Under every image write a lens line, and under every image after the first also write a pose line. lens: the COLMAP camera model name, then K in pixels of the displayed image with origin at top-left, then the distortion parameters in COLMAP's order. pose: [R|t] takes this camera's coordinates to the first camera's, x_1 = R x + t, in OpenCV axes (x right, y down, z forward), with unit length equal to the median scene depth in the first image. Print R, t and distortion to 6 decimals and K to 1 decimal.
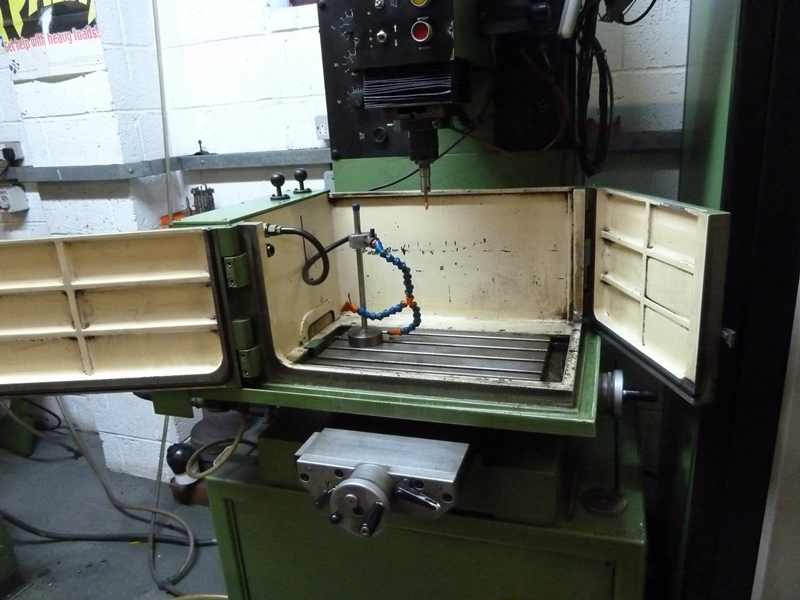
lens RADIAL K [[589.3, 0, 400.0], [0, 589.3, 300.0], [0, 0, 1]] dist [-0.043133, 0.010616]
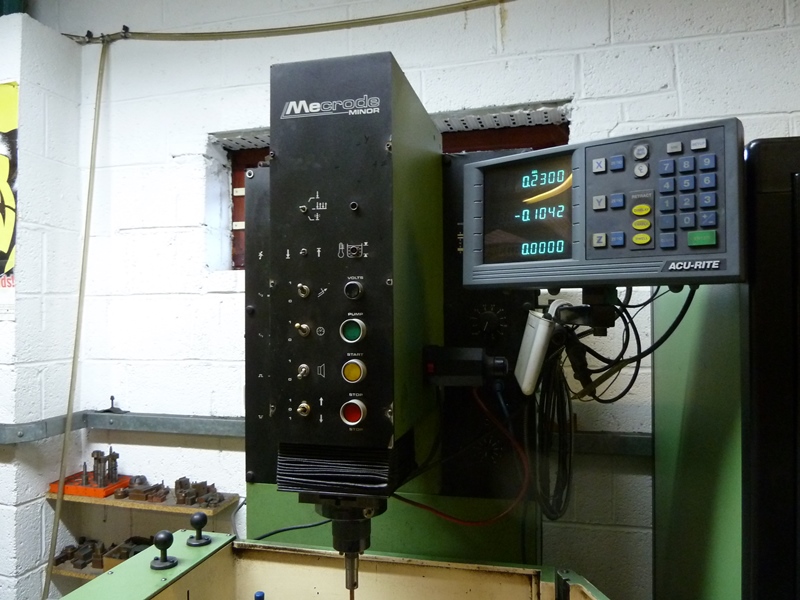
lens RADIAL K [[589.3, 0, 400.0], [0, 589.3, 300.0], [0, 0, 1]] dist [-0.043133, 0.010616]
pose [[0.994690, 0.059973, 0.083631, 0.012603], [-0.029696, 0.945341, -0.324728, -0.182087], [-0.098535, 0.320520, 0.942103, 0.100779]]
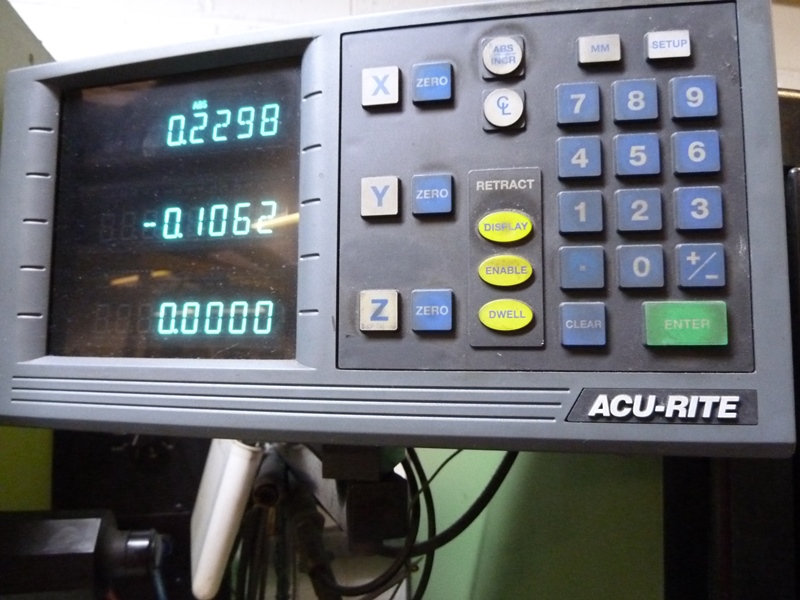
lens RADIAL K [[589.3, 0, 400.0], [0, 589.3, 300.0], [0, 0, 1]] dist [-0.043133, 0.010616]
pose [[0.857579, 0.087365, 0.506879, 0.107087], [0.107313, 0.933392, -0.342438, -0.299926], [-0.503033, 0.348062, 0.791082, 0.322449]]
